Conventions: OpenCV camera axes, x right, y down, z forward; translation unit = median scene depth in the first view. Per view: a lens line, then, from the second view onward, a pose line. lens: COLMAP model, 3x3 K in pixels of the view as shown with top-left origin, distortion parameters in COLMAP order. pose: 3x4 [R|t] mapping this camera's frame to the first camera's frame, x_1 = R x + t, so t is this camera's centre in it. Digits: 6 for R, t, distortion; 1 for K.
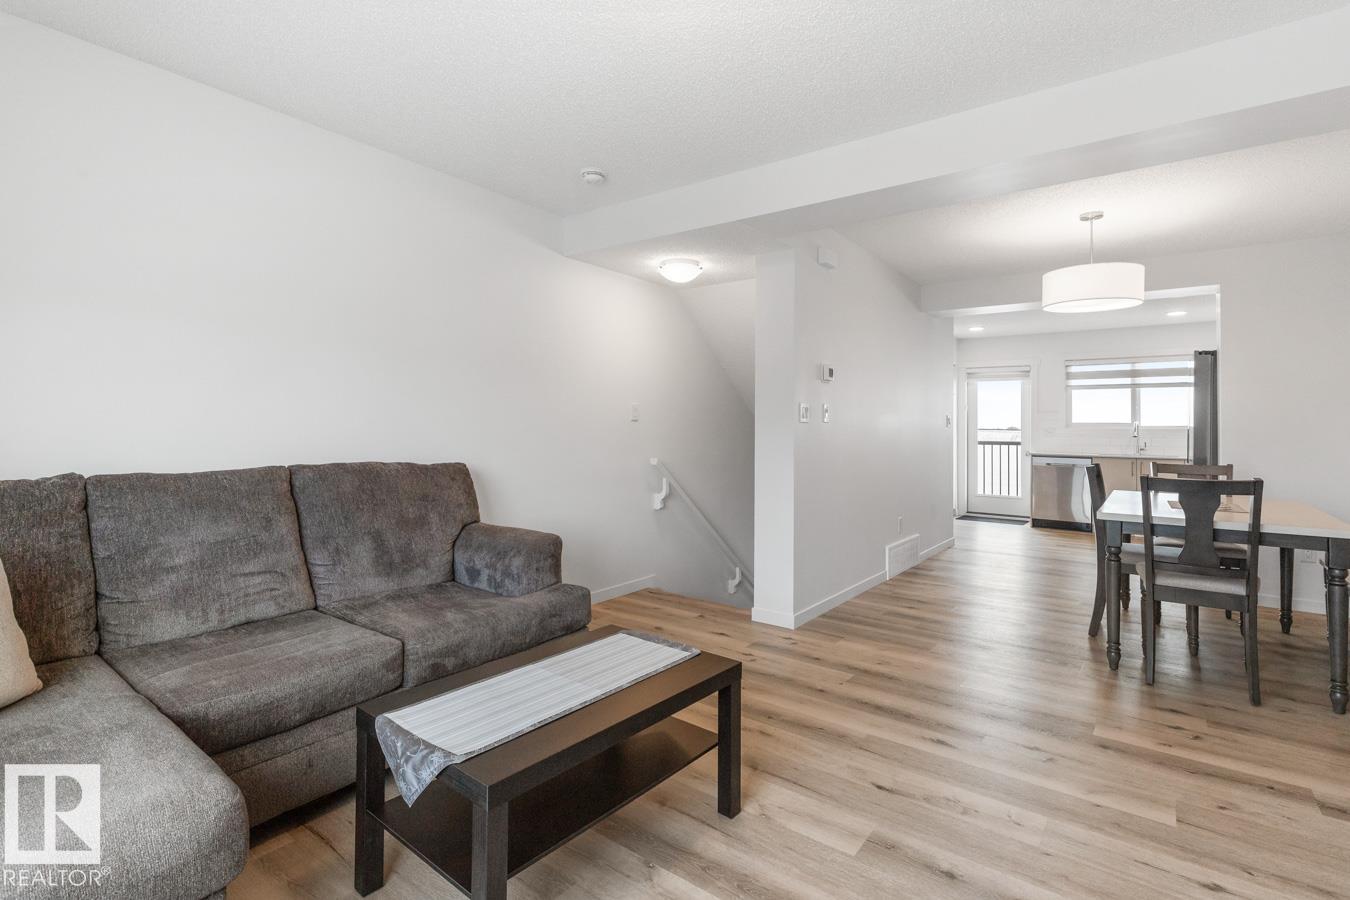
lens RADIAL K [[627.5, 0, 670.1], [0, 627.5, 444.9], [0, 0, 1]] dist [0.001710, 0.000008]
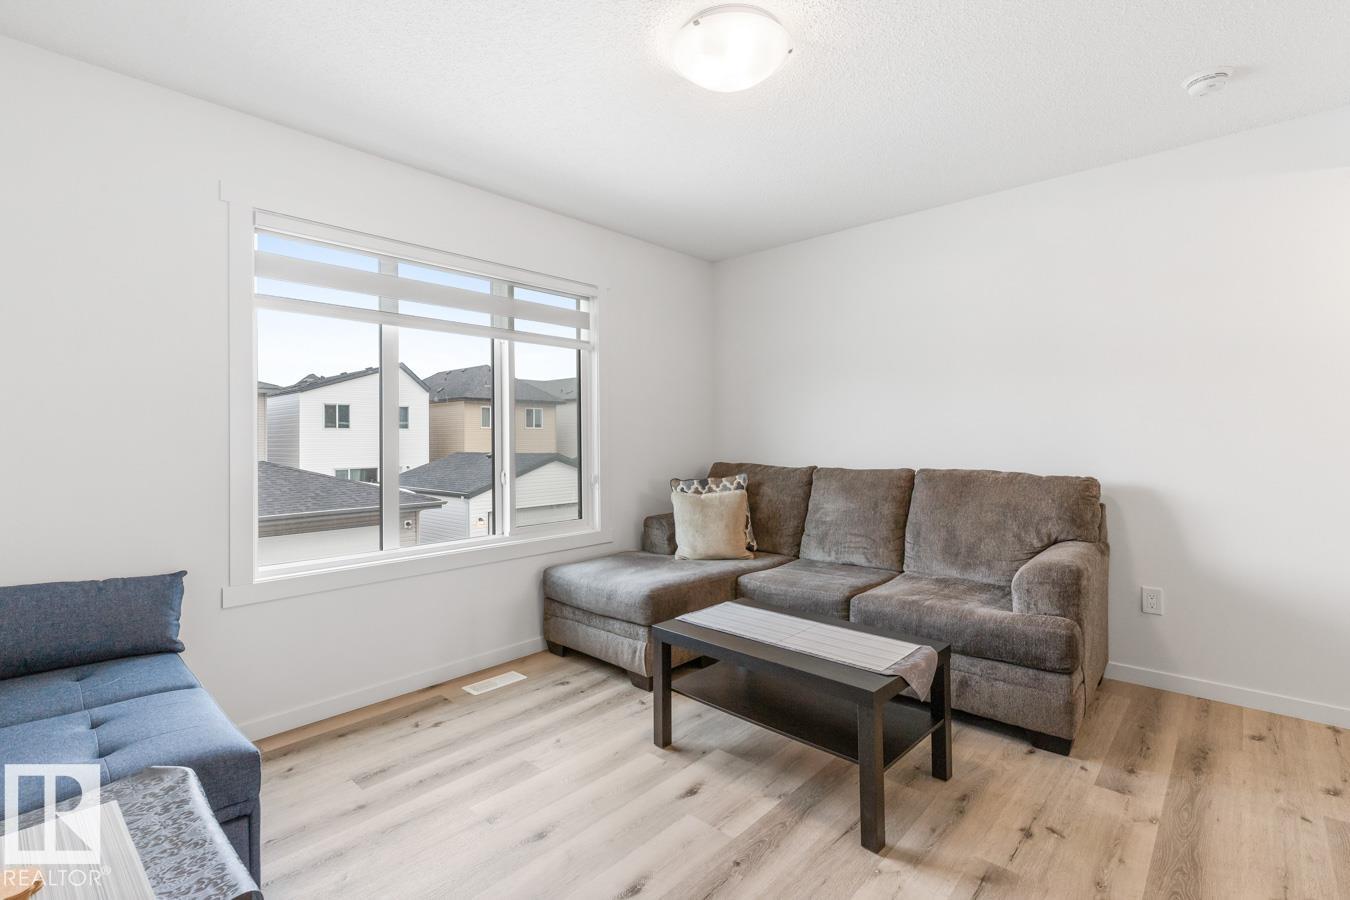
lens RADIAL K [[627.5, 0, 670.1], [0, 627.5, 444.9], [0, 0, 1]] dist [0.001710, 0.000008]
pose [[-0.096972, -0.000328, -0.995287, 0.992913], [-0.012958, 0.999916, 0.000933, -0.017176], [0.995203, 0.012987, -0.096968, 0.724914]]
